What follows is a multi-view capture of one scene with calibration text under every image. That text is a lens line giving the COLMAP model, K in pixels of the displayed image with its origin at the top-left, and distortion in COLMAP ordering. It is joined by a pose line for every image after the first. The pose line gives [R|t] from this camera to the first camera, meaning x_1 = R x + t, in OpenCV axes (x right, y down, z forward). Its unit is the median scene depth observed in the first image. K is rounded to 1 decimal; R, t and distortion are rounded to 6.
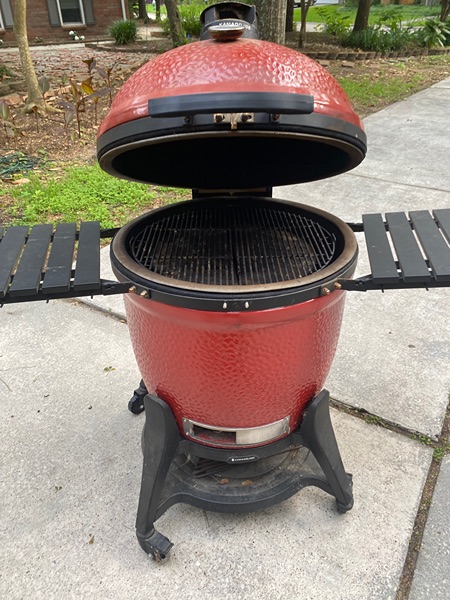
lens RADIAL K [[456.6, 0, 225.4], [0, 456.6, 296.2], [0, 0, 1]] dist [0.010322, -0.018336]
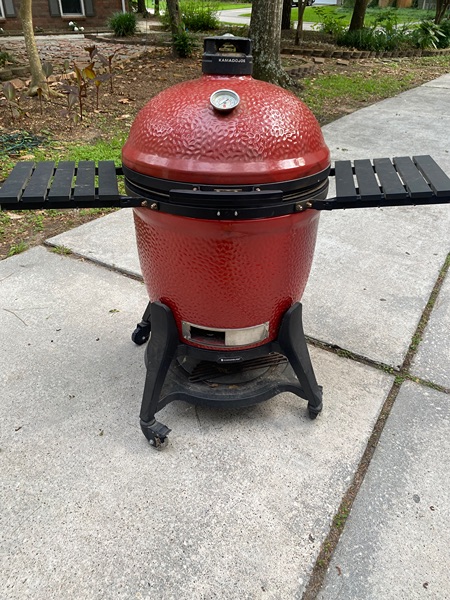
lens RADIAL K [[456.6, 0, 224.0], [0, 456.6, 302.9], [0, 0, 1]] dist [0.010322, -0.018336]
pose [[0.999661, 0.021890, 0.014114, 0.000843], [-0.022064, 0.999681, 0.012277, 0.154842], [-0.013841, -0.012584, 0.999825, -0.164830]]
